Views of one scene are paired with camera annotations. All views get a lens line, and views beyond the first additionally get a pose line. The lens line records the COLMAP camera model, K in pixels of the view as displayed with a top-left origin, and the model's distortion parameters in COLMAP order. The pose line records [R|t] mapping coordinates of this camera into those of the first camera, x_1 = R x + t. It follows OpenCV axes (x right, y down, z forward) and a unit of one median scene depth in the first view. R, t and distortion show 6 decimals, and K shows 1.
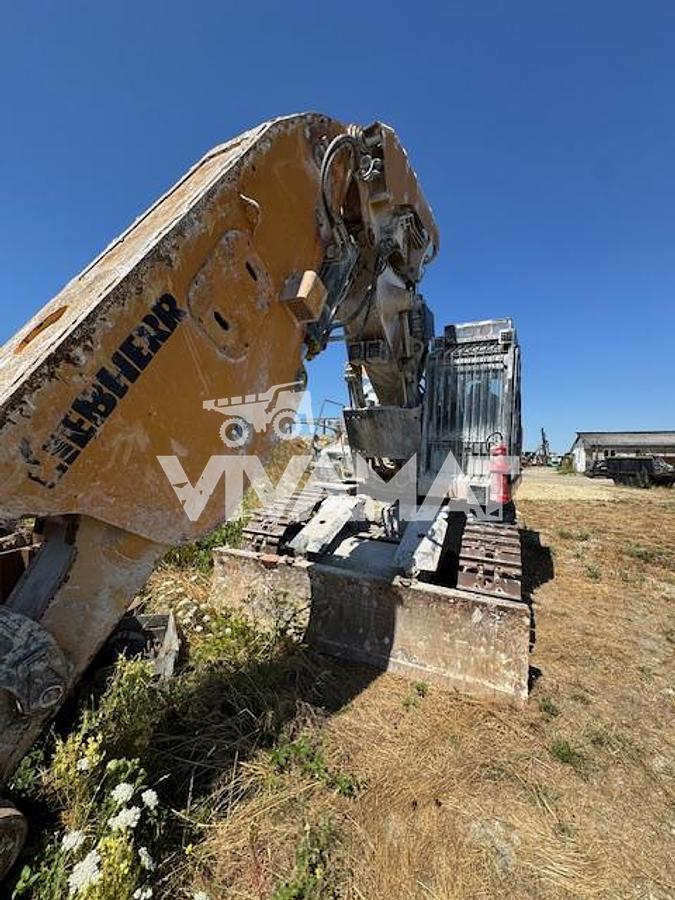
lens RADIAL K [[358.6, 0, 336.7], [0, 358.6, 450.3], [0, 0, 1]] dist [-0.003025, 0.000156]
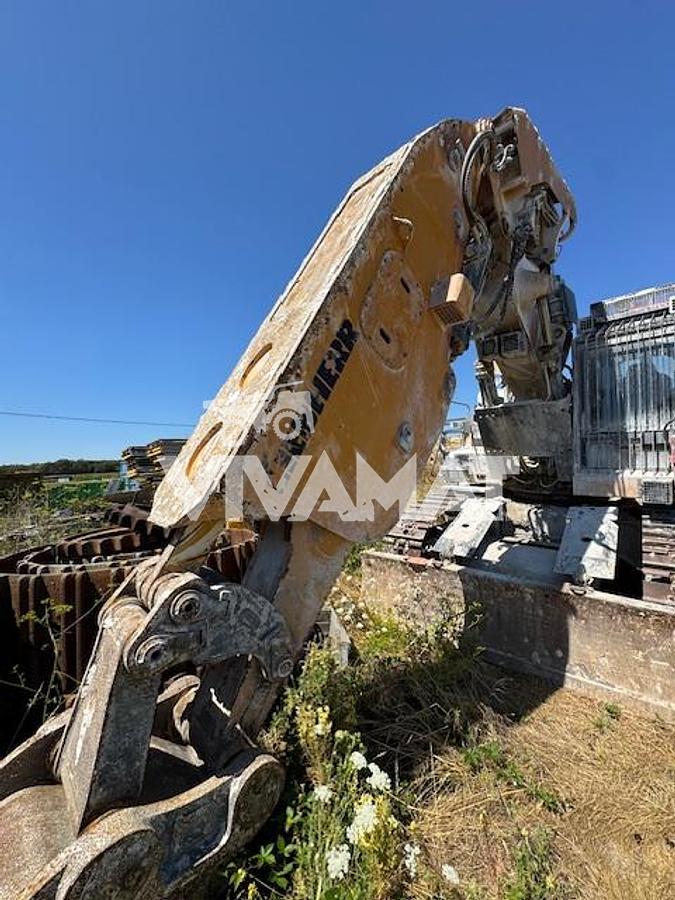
lens RADIAL K [[359.3, 0, 337.5], [0, 359.3, 450.0], [0, 0, 1]] dist [-0.002322, -0.000060]
pose [[0.956821, -0.065230, -0.283263, -0.105044], [0.059908, 0.997827, -0.027417, 0.001793], [0.284436, 0.009264, 0.958650, -0.045709]]
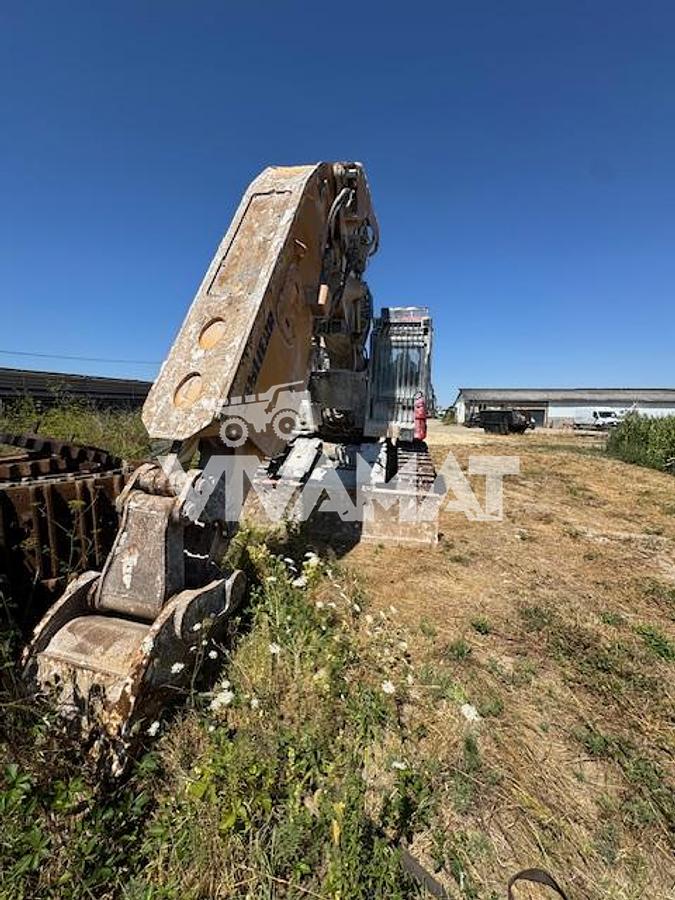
lens RADIAL K [[359.3, 0, 337.5], [0, 359.3, 450.0], [0, 0, 1]] dist [-0.002322, -0.000060]
pose [[0.963633, -0.030816, 0.265446, -0.330782], [-0.003345, 0.991860, 0.127288, 0.002248], [-0.267208, -0.123547, 0.955686, -0.417955]]
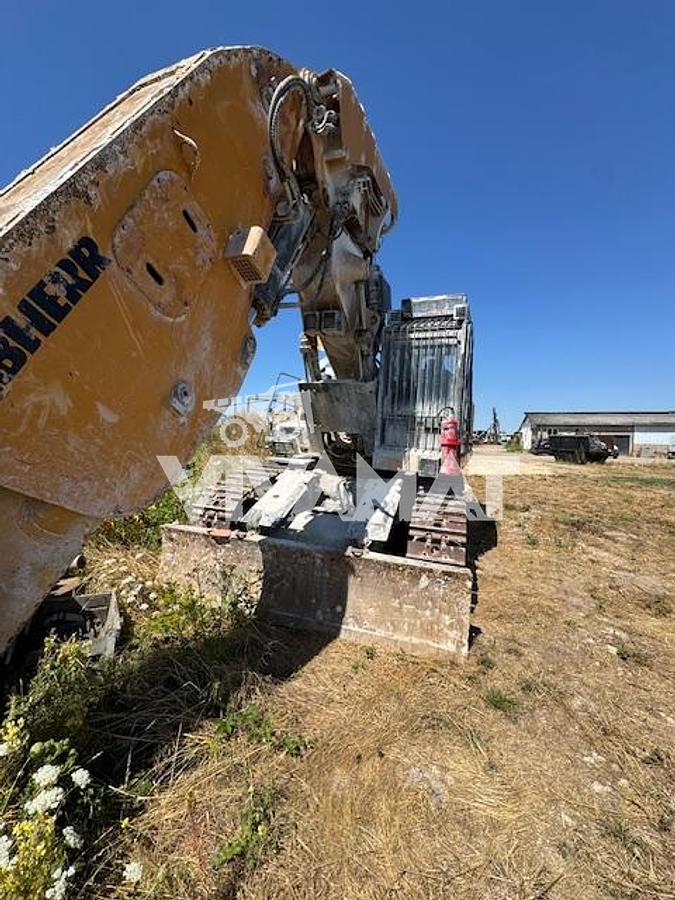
lens RADIAL K [[359.3, 0, 337.5], [0, 359.3, 450.0], [0, 0, 1]] dist [-0.002322, -0.000060]
pose [[0.993802, -0.000512, 0.111167, 0.022027], [-0.006213, 0.998171, 0.060142, 0.016138], [-0.110995, -0.060460, 0.991980, 0.011360]]
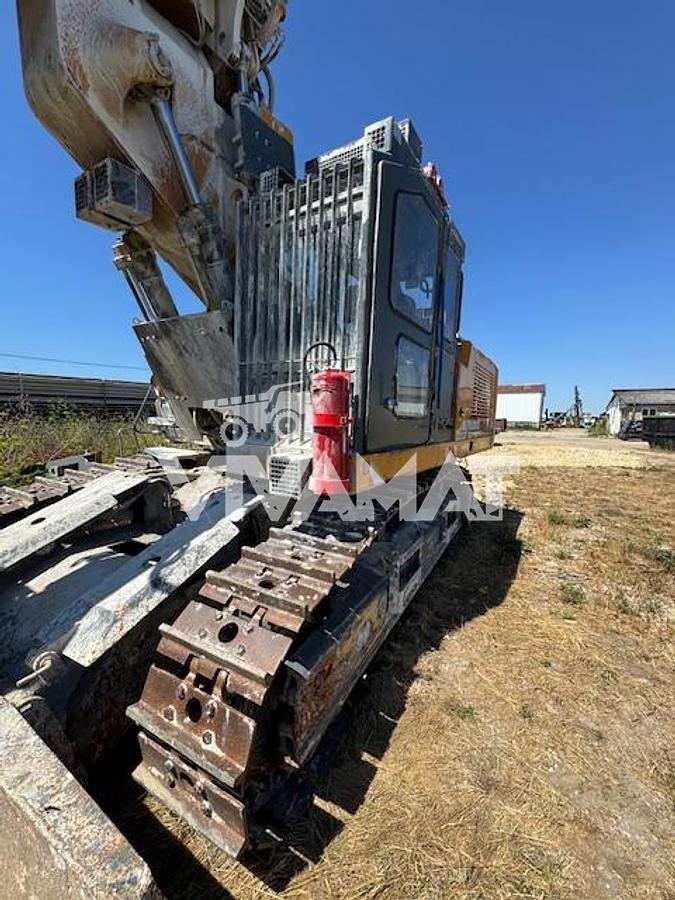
lens RADIAL K [[359.3, 0, 337.5], [0, 359.3, 450.0], [0, 0, 1]] dist [-0.002322, -0.000060]
pose [[0.997704, 0.000629, -0.067729, 0.591156], [0.006356, 0.994674, 0.102878, 0.047435], [0.067433, -0.103073, 0.992385, 0.636476]]
